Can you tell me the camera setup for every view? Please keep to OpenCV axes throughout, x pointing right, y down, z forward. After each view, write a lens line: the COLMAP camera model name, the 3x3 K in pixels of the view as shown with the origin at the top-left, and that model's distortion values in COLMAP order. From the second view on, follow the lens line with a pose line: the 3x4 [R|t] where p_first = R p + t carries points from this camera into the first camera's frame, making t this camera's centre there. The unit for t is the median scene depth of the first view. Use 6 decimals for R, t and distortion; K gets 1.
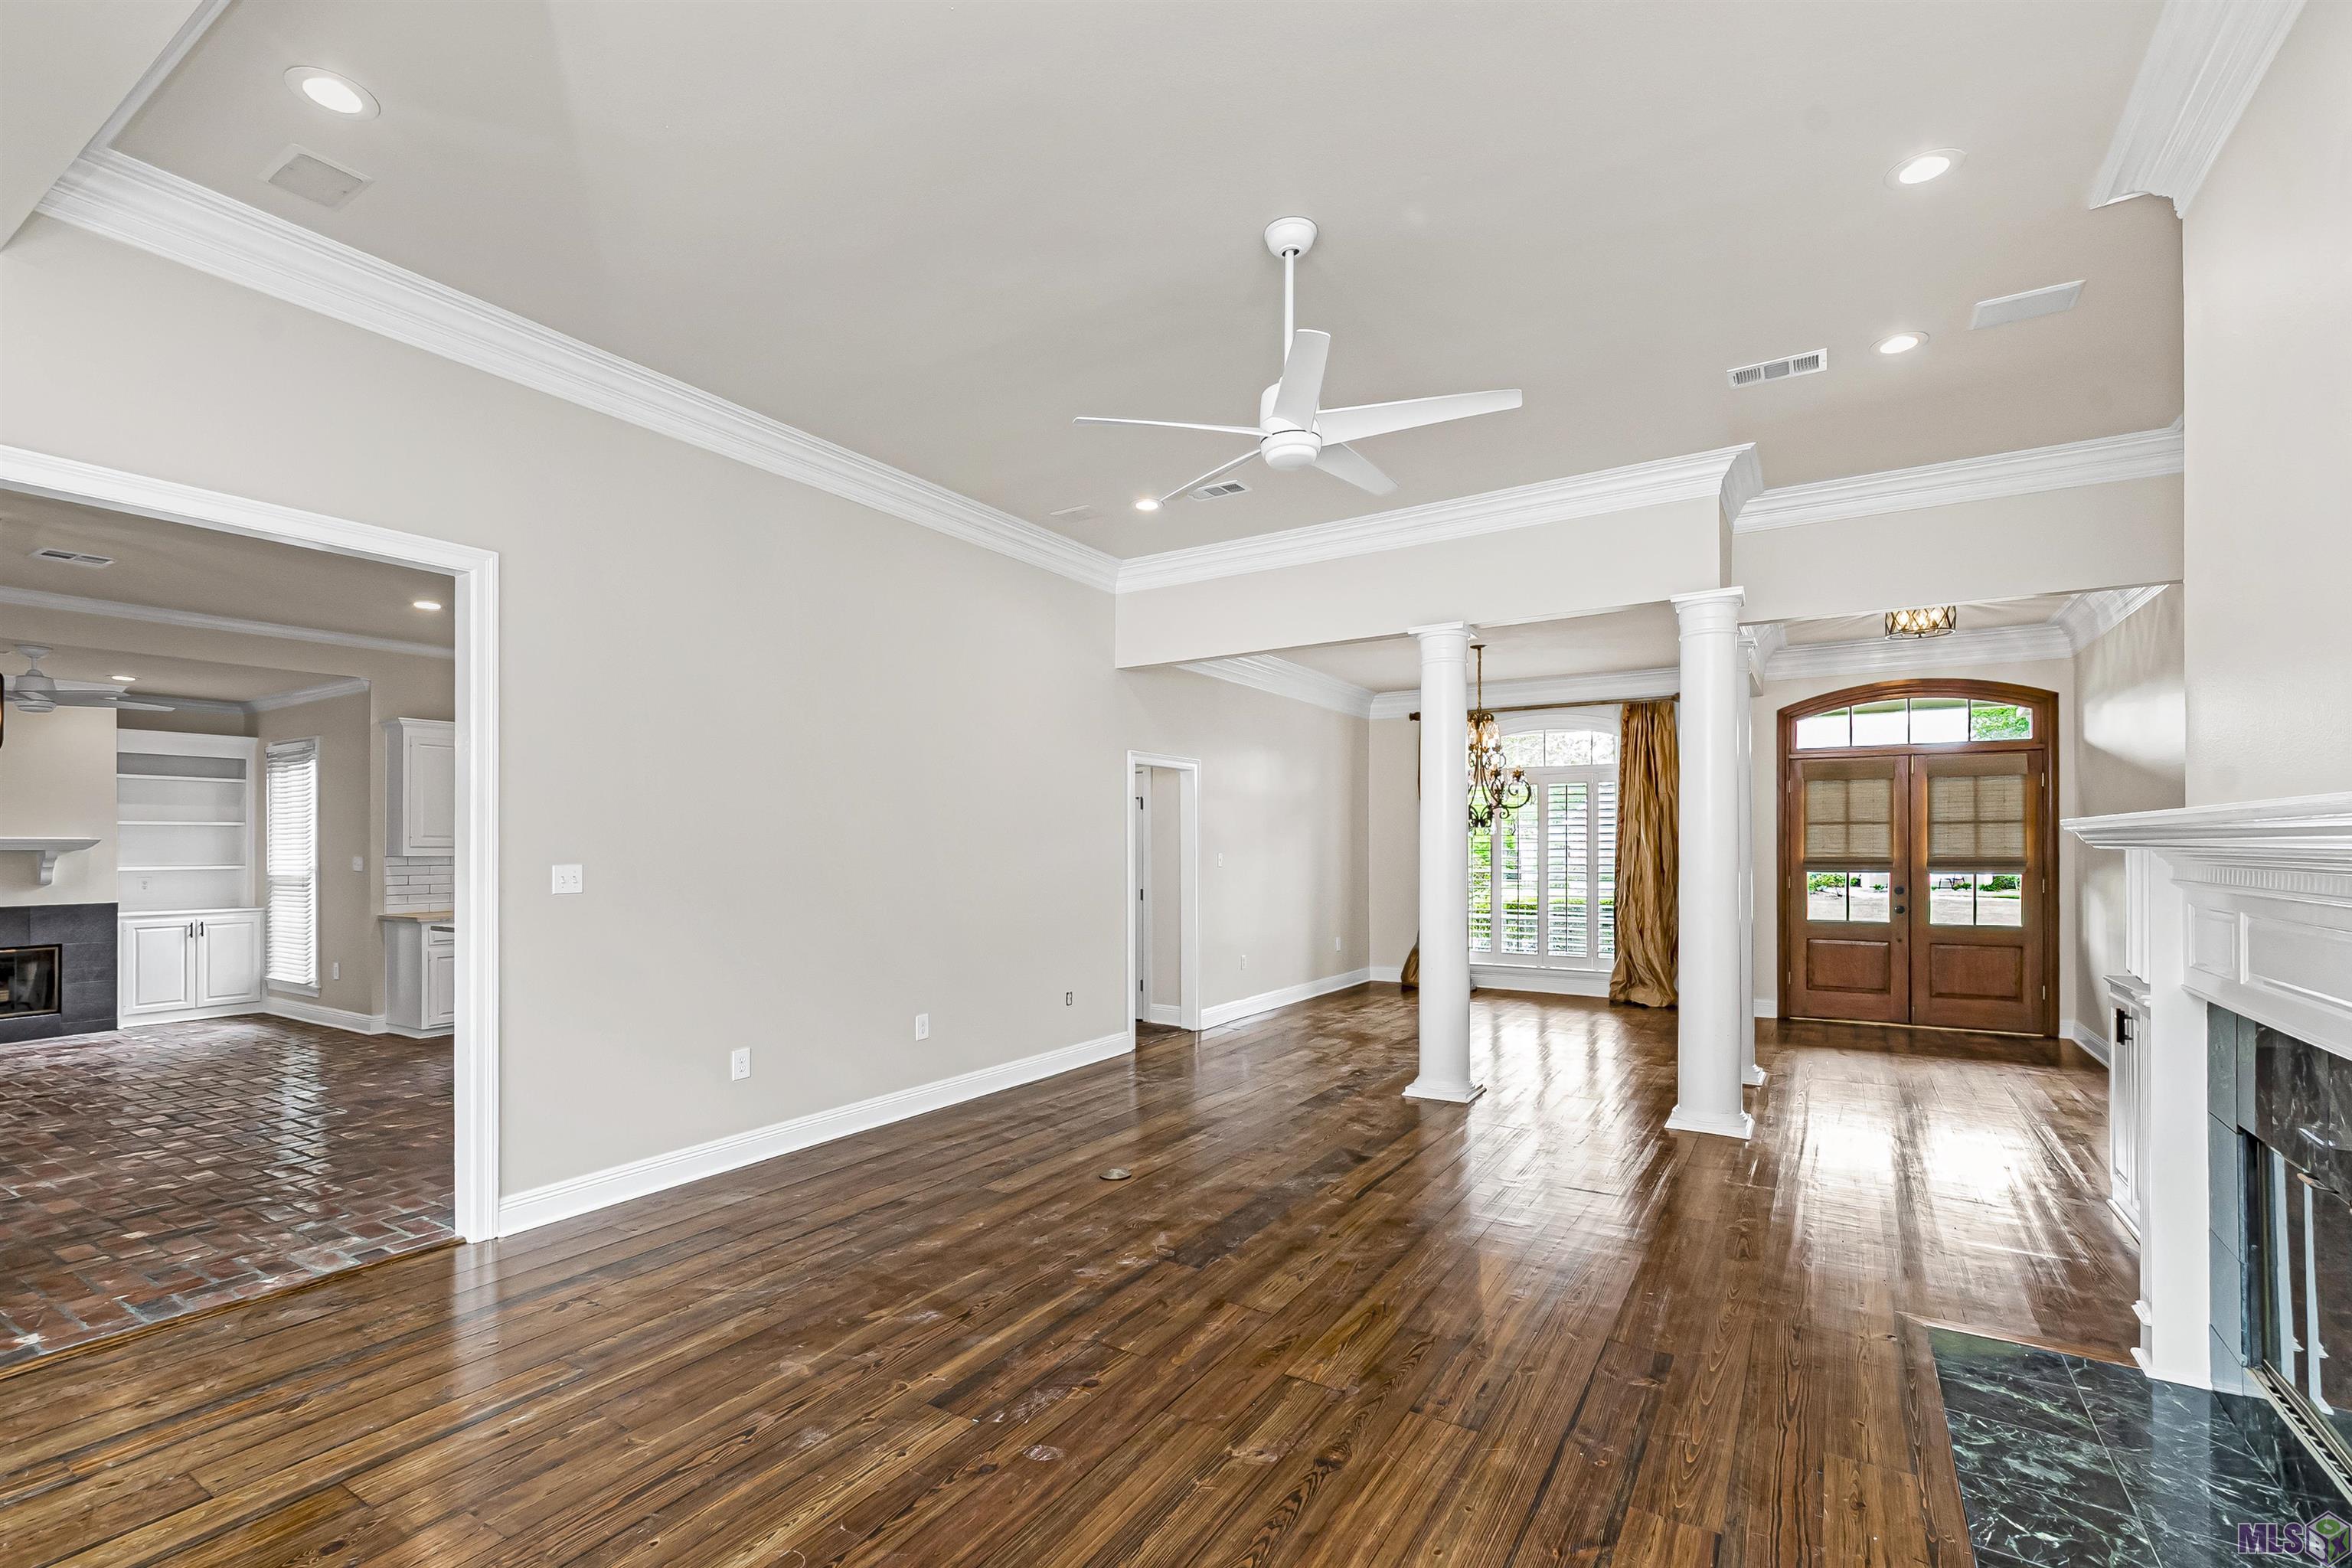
lens RADIAL K [[1071.4, 0, 1151.9], [0, 1071.4, 844.4], [0, 0, 1]] dist [0.005605, -0.000573]
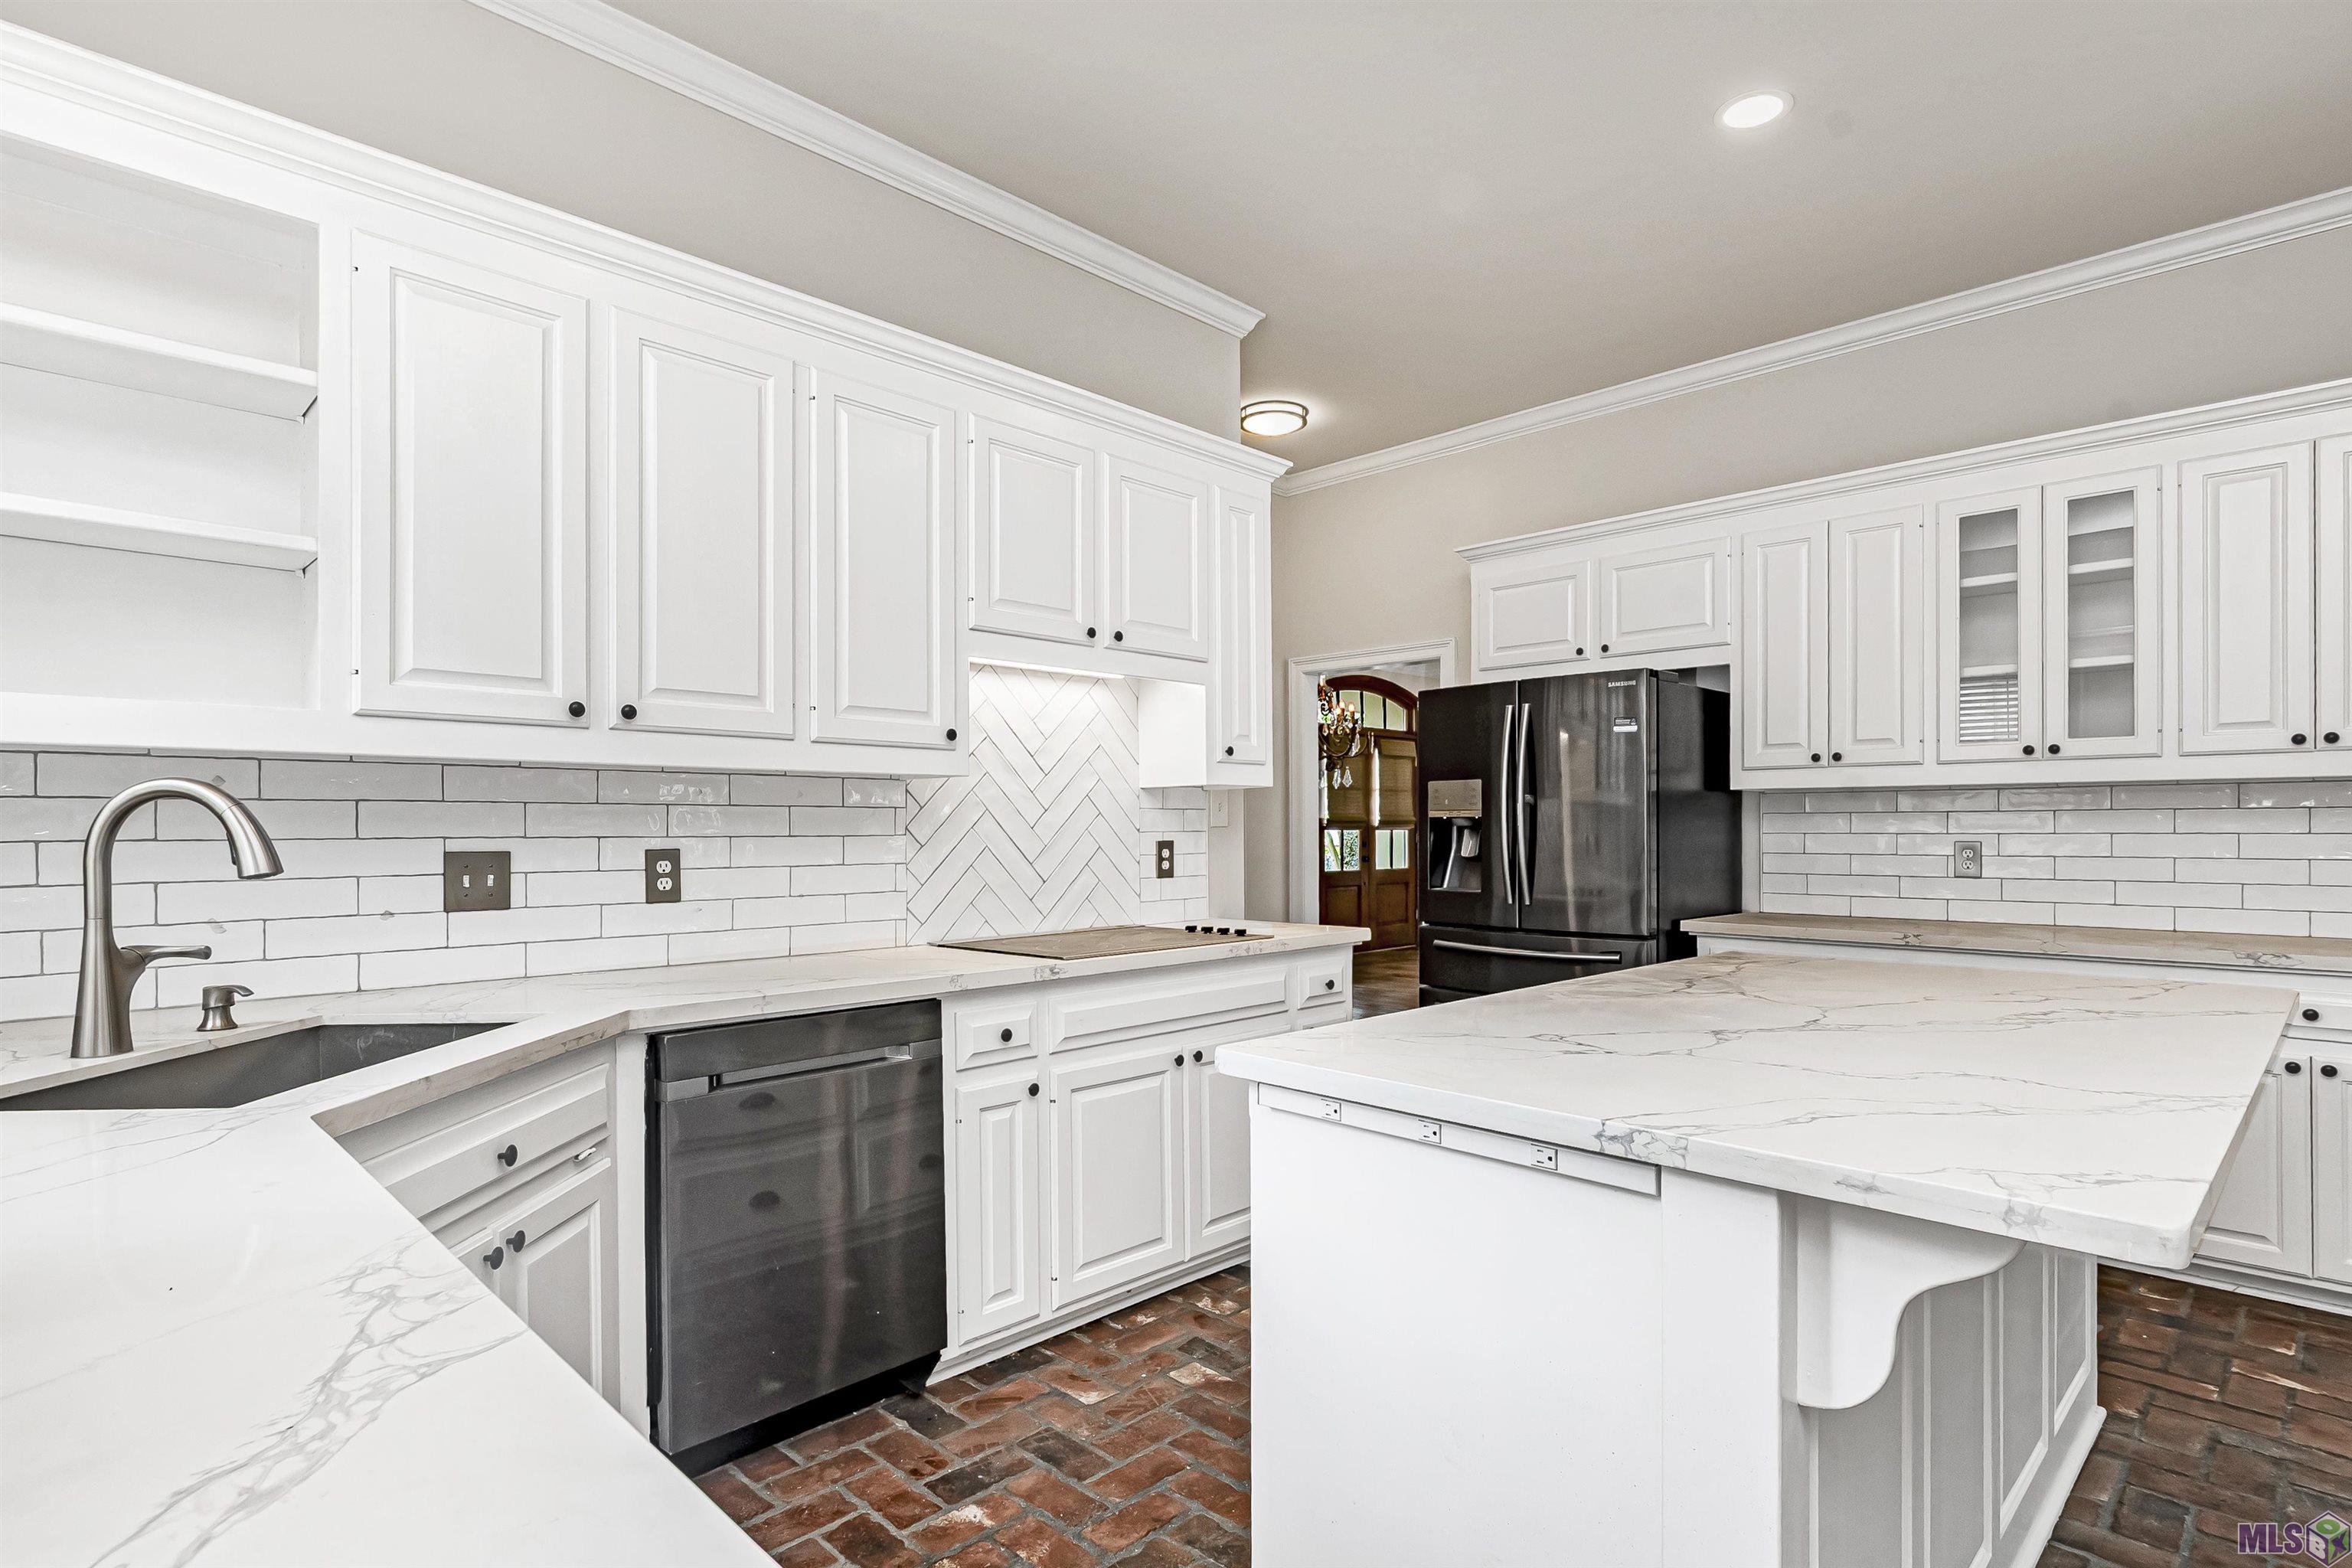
lens RADIAL K [[1185.4, 0, 1173.2], [0, 1185.4, 830.7], [0, 0, 1]] dist [0.003456, -0.000979]
pose [[0.216972, -0.001535, 0.976177, -0.722256], [-0.000565, 0.999998, 0.001698, 0.027248], [-0.976178, -0.000920, 0.216971, 0.959451]]
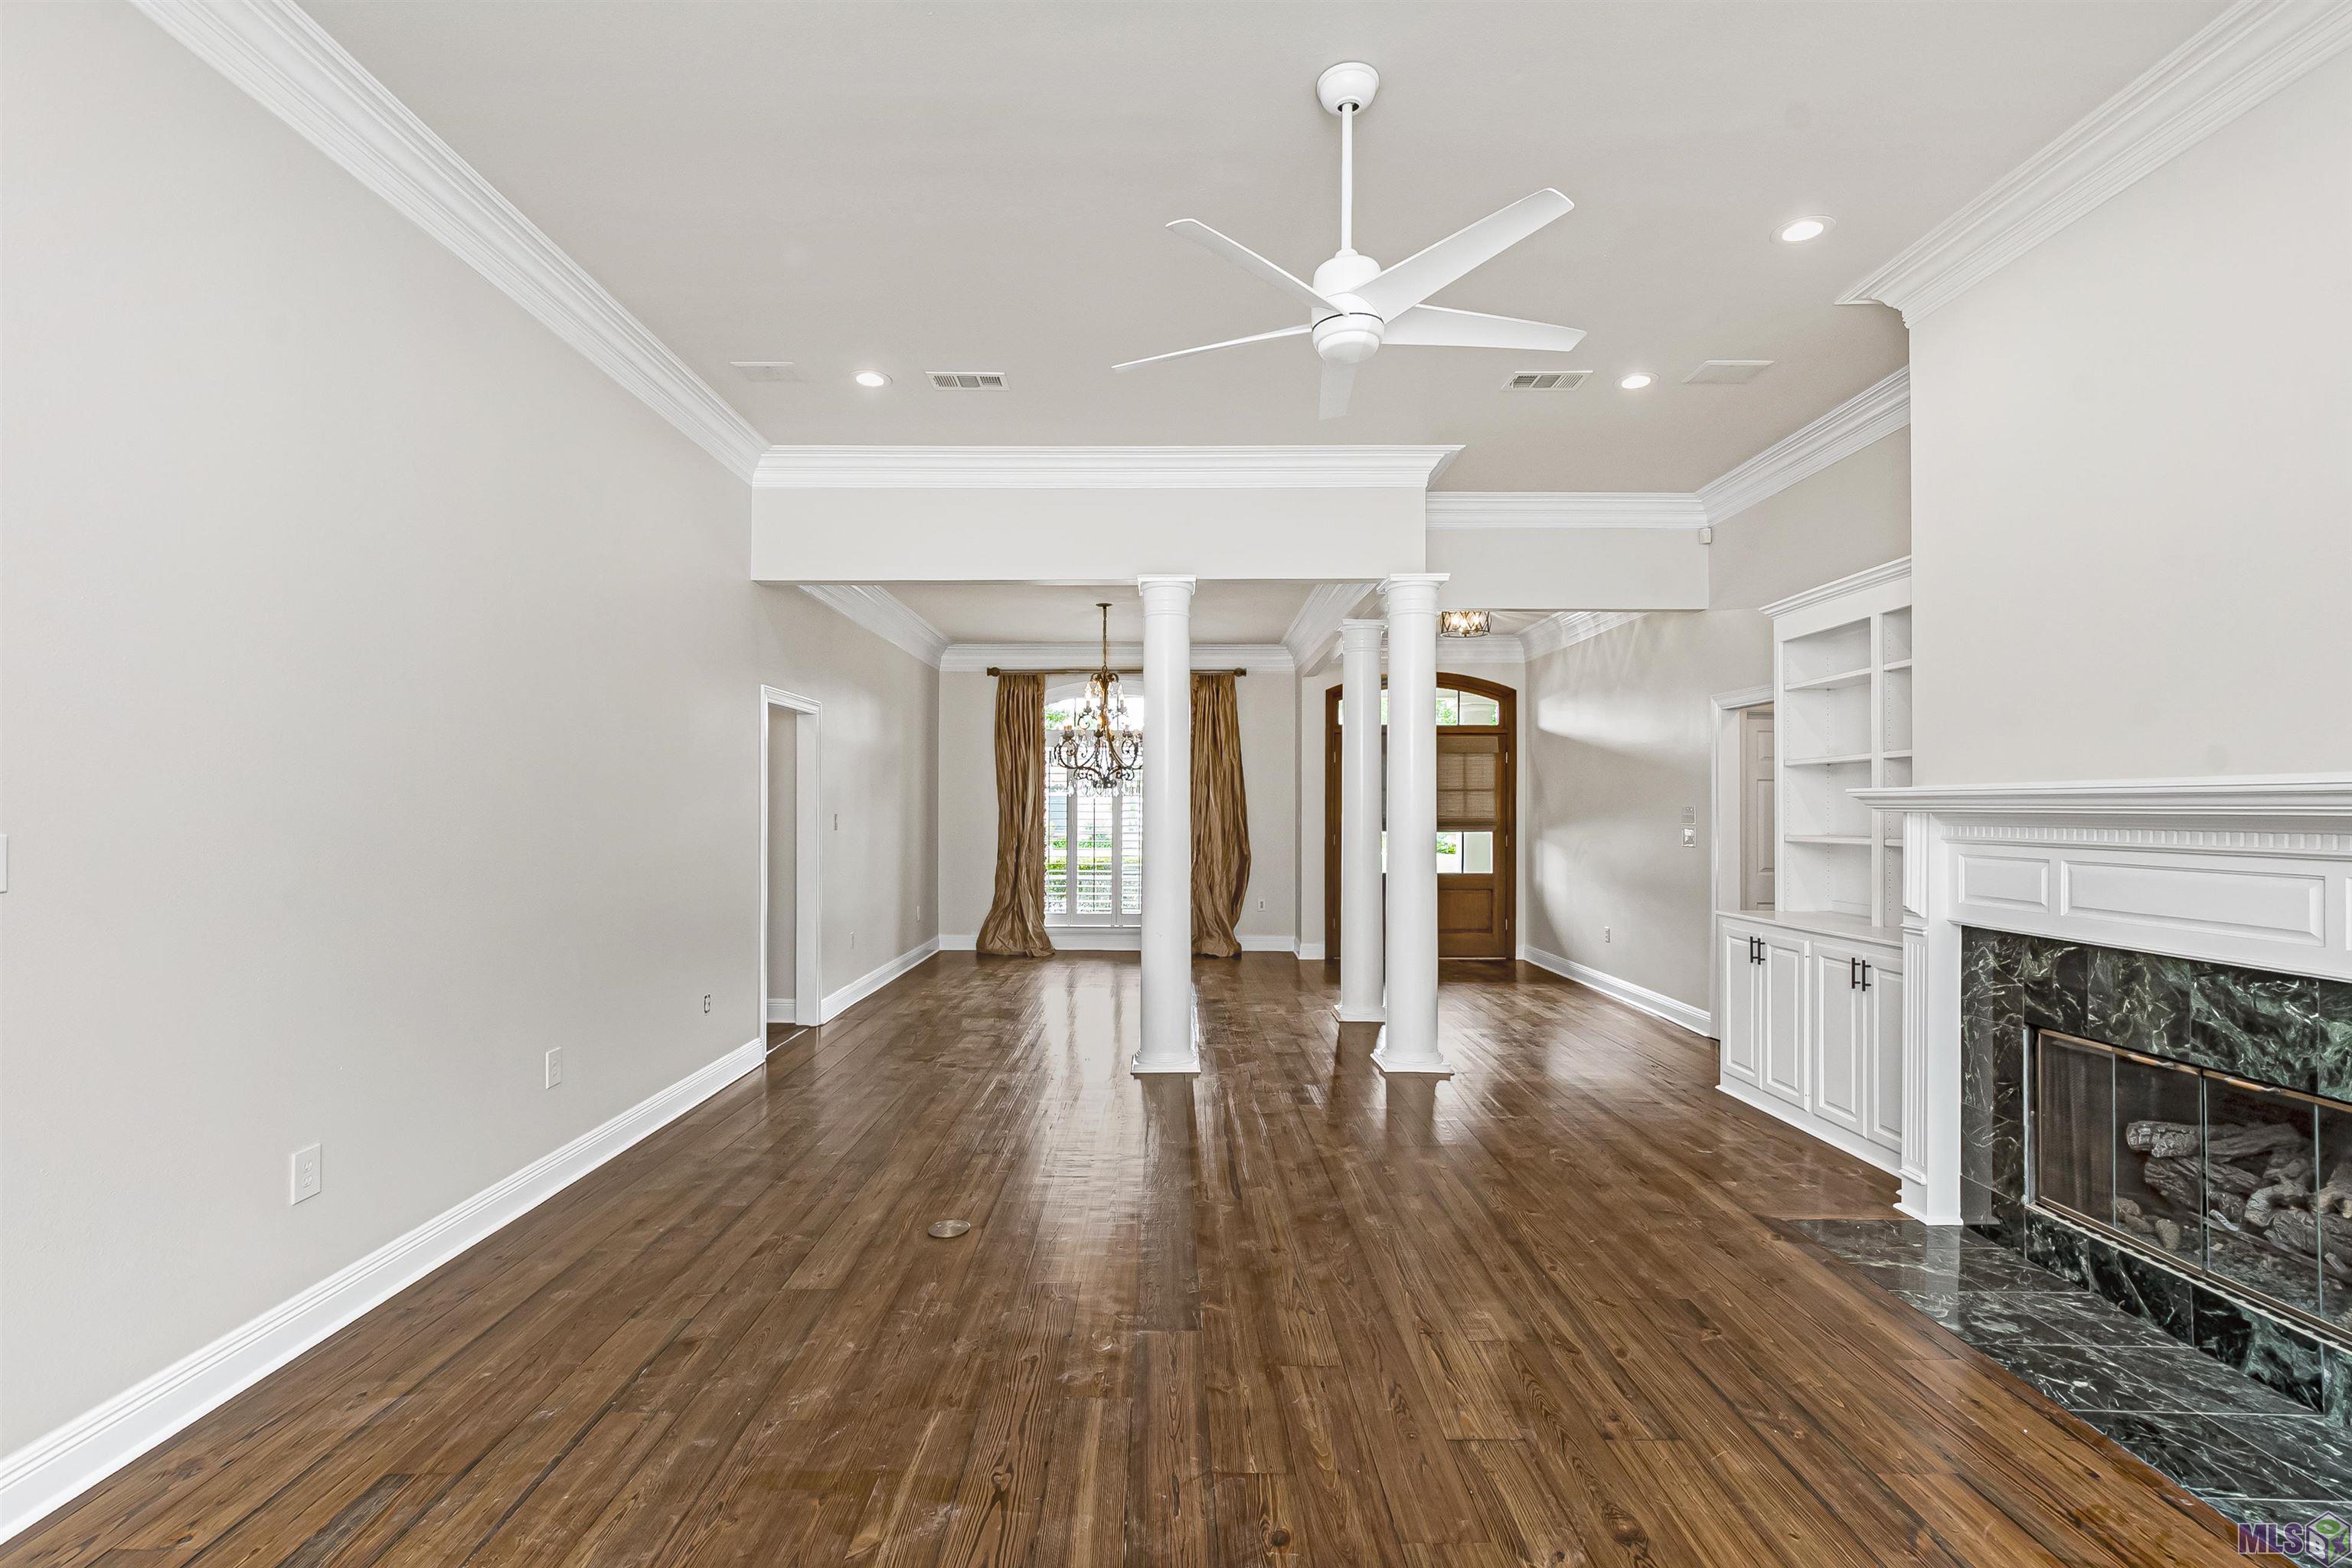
lens RADIAL K [[1064.5, 0, 1173.9], [0, 1064.5, 806.8], [0, 0, 1]] dist [0.001490, 0.000010]
pose [[0.835818, 0.005575, 0.548979, -0.184191], [-0.006045, 0.999981, -0.000952, 0.001552], [-0.548974, -0.002523, 0.835836, 0.153659]]
